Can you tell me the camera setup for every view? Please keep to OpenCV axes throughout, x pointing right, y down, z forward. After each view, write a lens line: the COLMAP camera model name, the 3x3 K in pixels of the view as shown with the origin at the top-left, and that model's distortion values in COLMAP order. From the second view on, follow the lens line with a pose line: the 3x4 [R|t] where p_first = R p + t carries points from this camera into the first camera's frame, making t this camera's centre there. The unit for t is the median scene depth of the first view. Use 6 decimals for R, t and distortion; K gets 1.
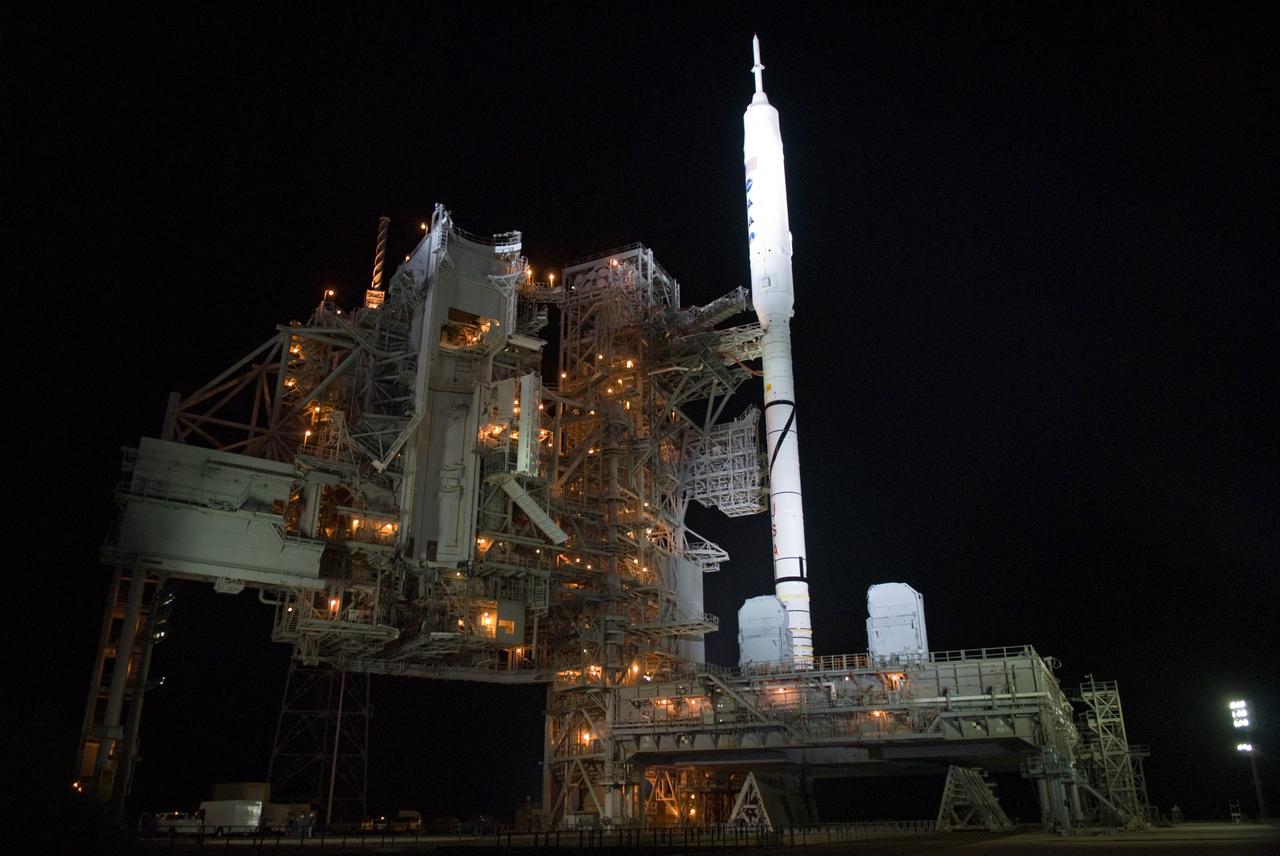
lens RADIAL K [[915.1, 0, 640.0], [0, 915.1, 428.0], [0, 0, 1]] dist [-0.029420, -0.003683]
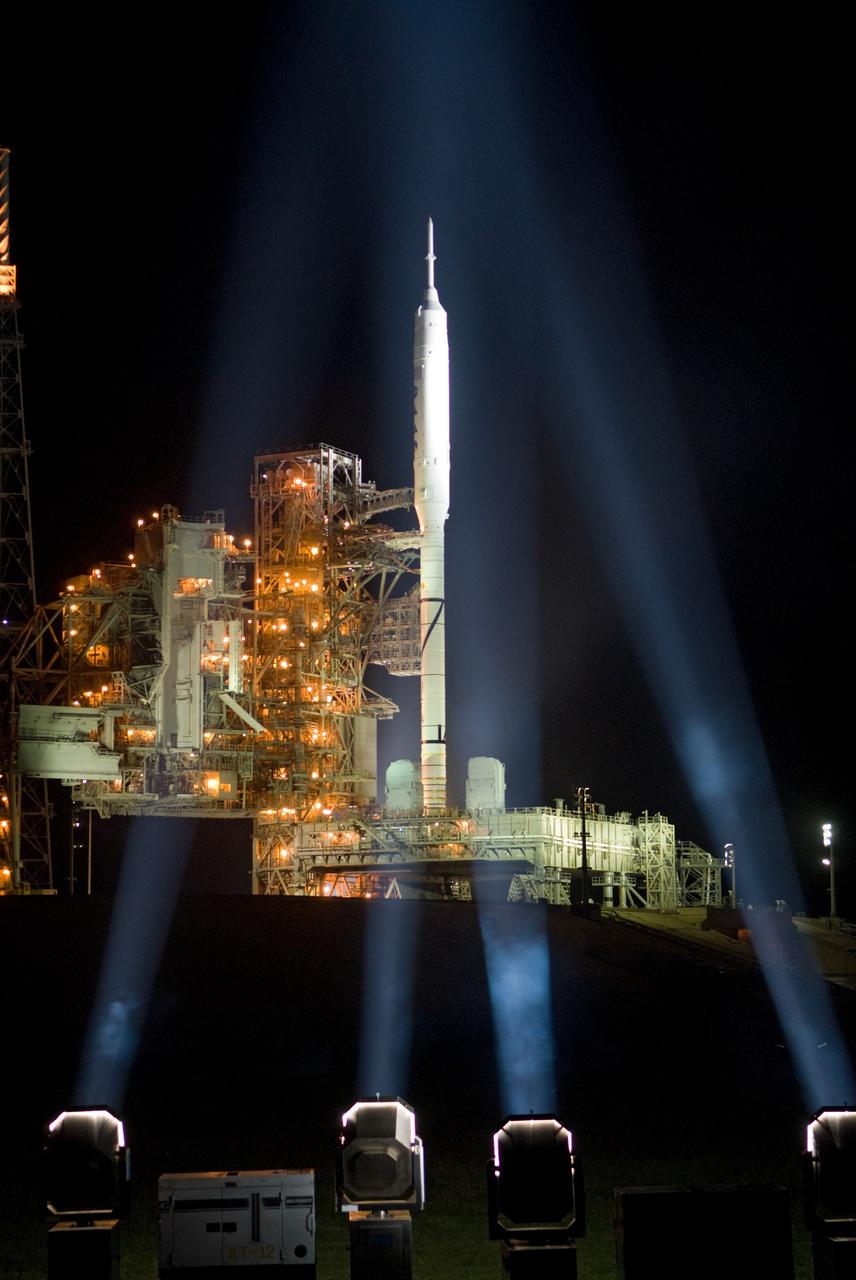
lens RADIAL K [[2420.7, 0, 426.4], [0, 2420.7, 593.6], [0, 0, 1]] dist [0.170684, 0.208117]
pose [[0.999652, -0.008512, -0.024955, 0.281611], [0.014429, 0.968761, 0.247576, -1.054436], [0.022068, -0.247850, 0.968547, -2.726645]]
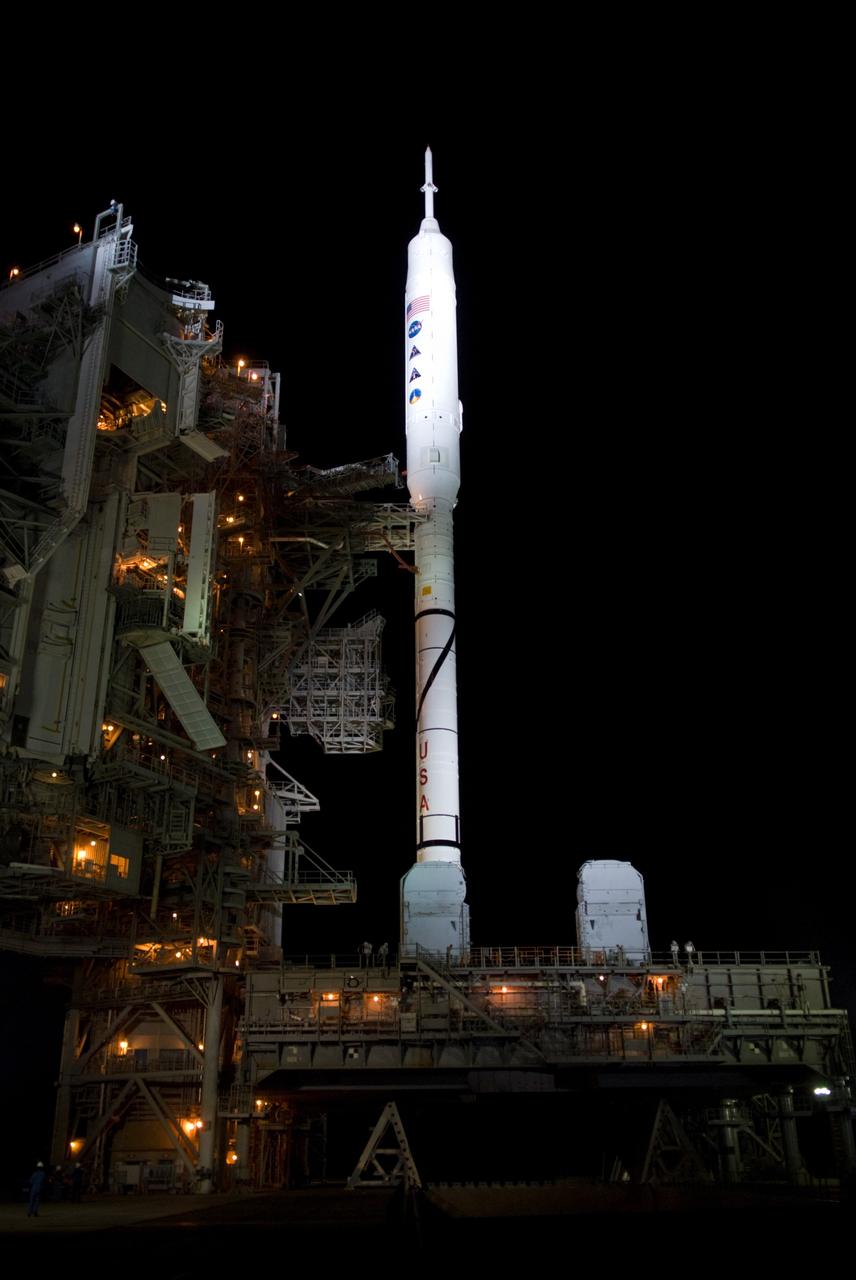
lens RADIAL K [[1122.5, 0, 396.1], [0, 1122.5, 643.5], [0, 0, 1]] dist [-0.001598, 0.002270]
pose [[0.897290, 0.180871, 0.402686, -0.309056], [-0.168121, 0.983478, -0.067122, 0.081843], [-0.408173, -0.007472, 0.912874, 0.195119]]
